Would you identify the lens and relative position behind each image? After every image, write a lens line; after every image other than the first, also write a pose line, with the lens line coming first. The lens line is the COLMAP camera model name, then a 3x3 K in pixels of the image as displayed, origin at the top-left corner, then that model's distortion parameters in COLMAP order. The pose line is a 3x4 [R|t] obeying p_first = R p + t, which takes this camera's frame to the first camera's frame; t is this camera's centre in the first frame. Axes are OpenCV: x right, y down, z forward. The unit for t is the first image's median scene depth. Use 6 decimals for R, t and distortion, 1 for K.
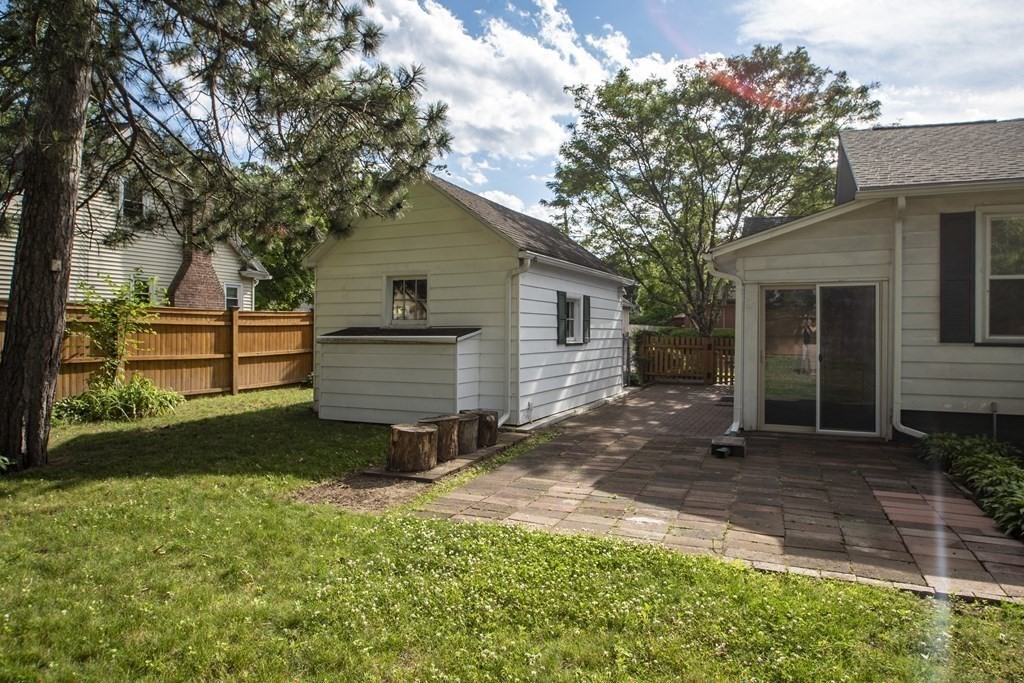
lens RADIAL K [[632.2, 0, 527.0], [0, 632.2, 333.6], [0, 0, 1]] dist [-0.022678, -0.008674]
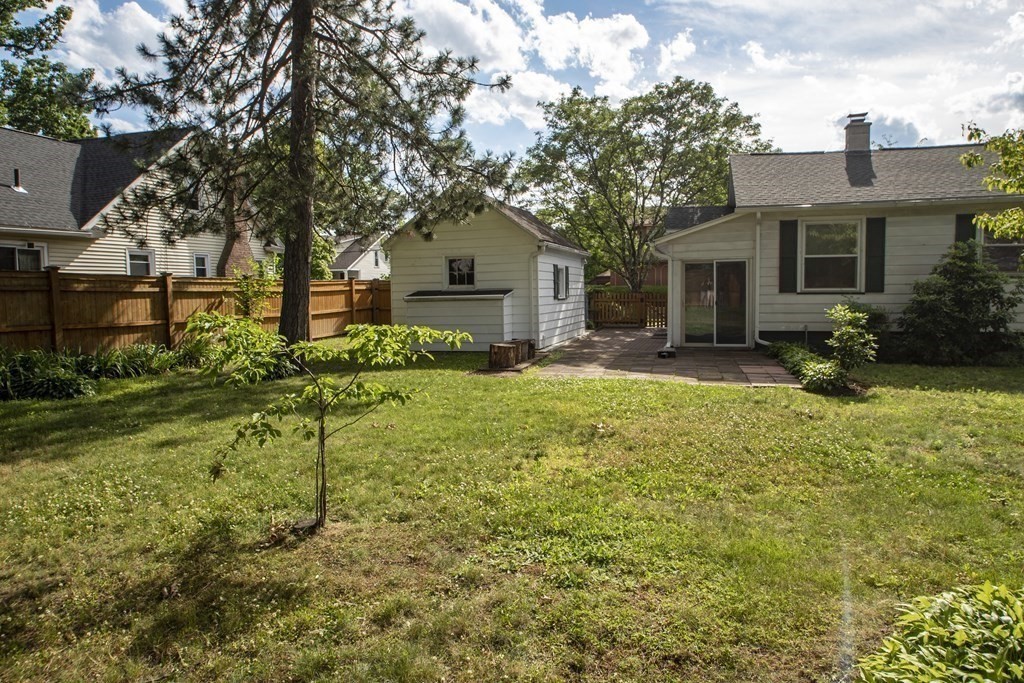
lens RADIAL K [[632.2, 0, 527.0], [0, 632.2, 333.6], [0, 0, 1]] dist [-0.022678, -0.008674]
pose [[0.991350, -0.028693, 0.128069, -0.229824], [0.020445, 0.997659, 0.065256, -0.001355], [-0.129641, -0.062073, 0.989616, -0.550460]]
